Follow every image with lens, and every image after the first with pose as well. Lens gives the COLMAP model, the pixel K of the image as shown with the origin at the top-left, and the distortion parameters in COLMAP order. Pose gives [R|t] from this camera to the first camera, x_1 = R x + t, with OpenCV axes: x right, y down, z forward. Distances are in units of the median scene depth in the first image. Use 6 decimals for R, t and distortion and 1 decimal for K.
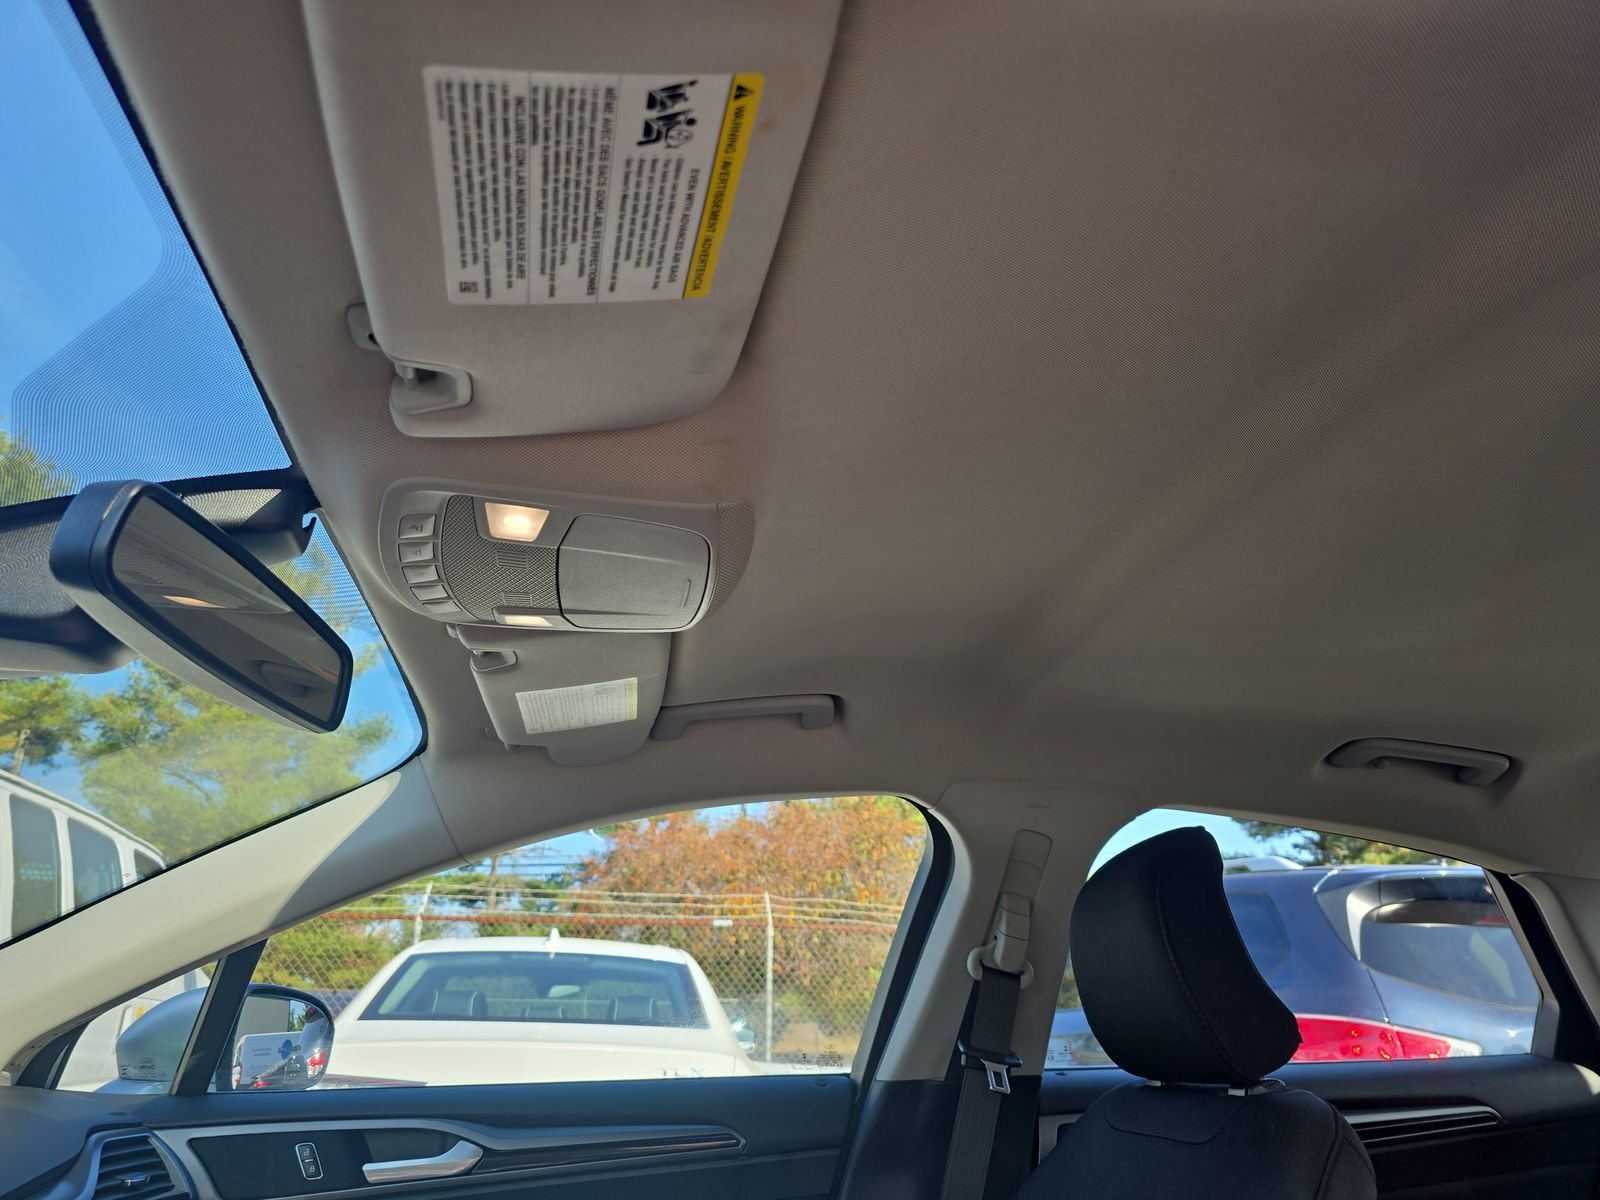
lens RADIAL K [[1114.5, 0, 792.6], [0, 1114.5, 597.3], [0, 0, 1]] dist [0.067995, -0.062625]
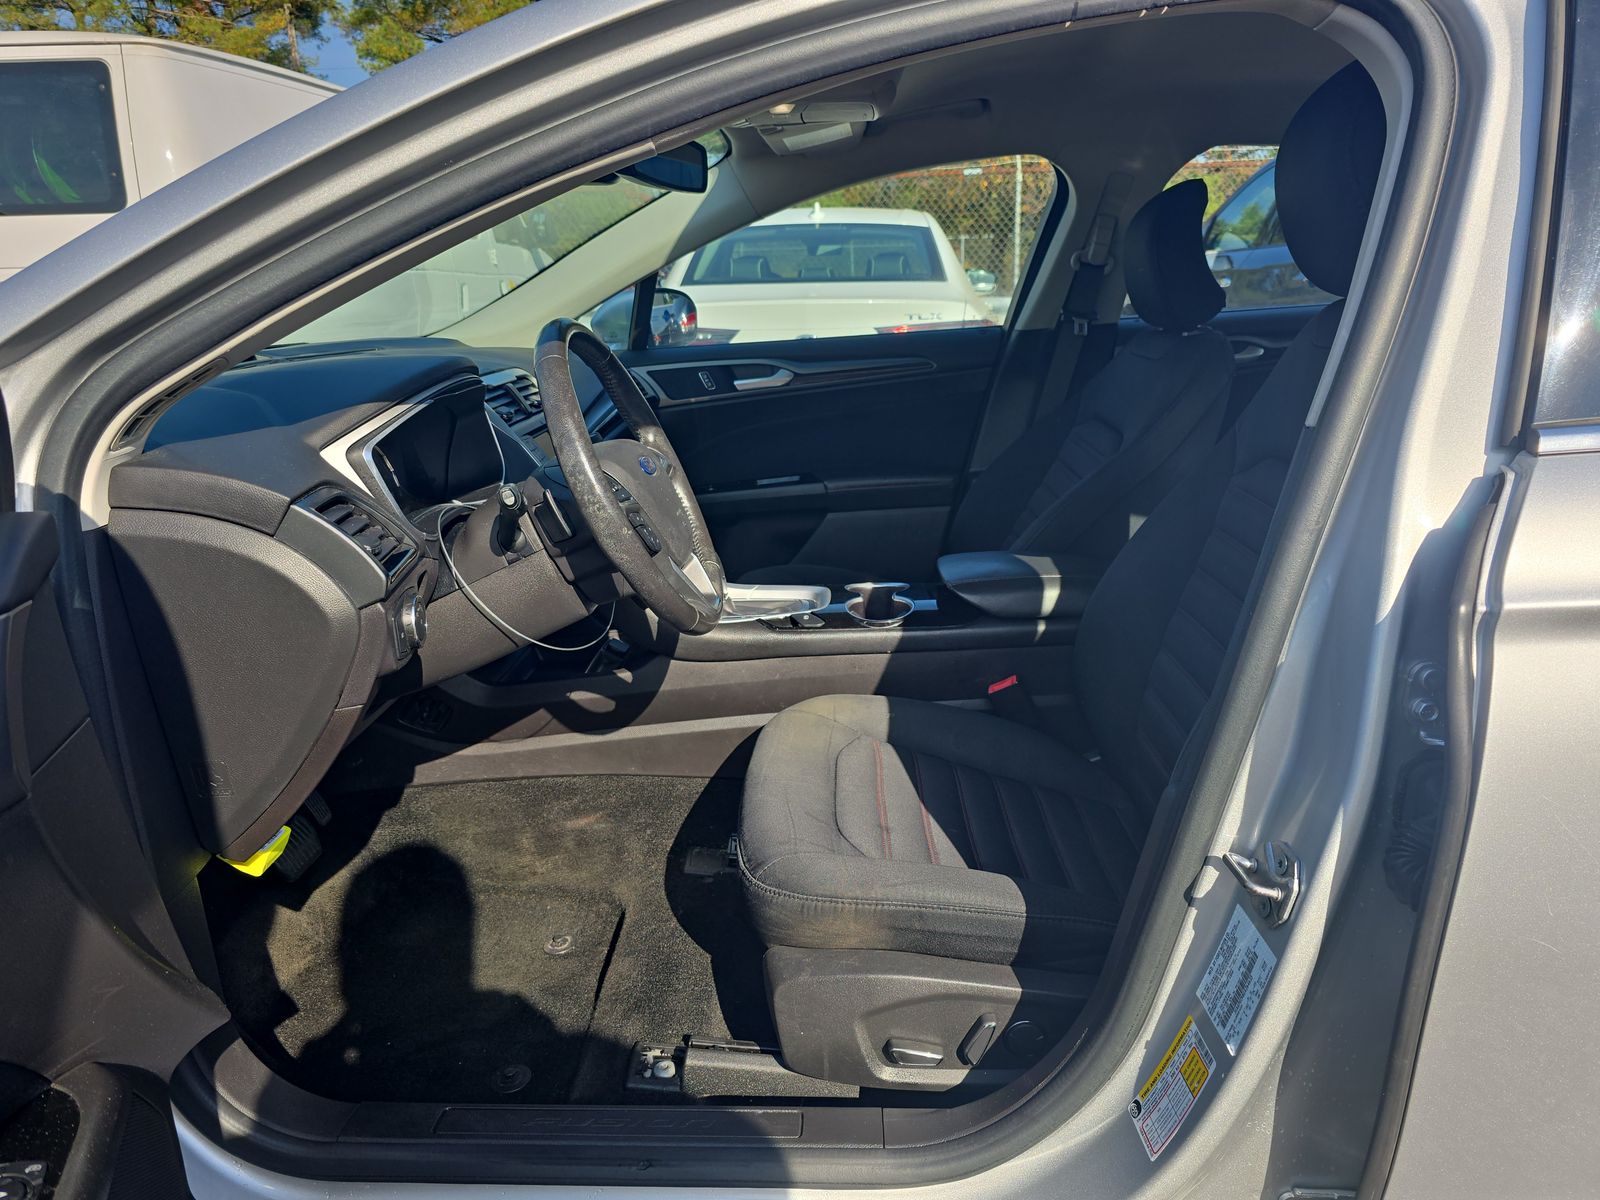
lens RADIAL K [[1114.5, 0, 792.6], [0, 1114.5, 597.3], [0, 0, 1]] dist [0.067995, -0.062625]
pose [[0.974101, 0.018396, -0.225362, 0.122279], [0.122820, 0.793784, 0.595669, -0.267681], [0.189846, -0.607921, 0.770967, -0.546549]]
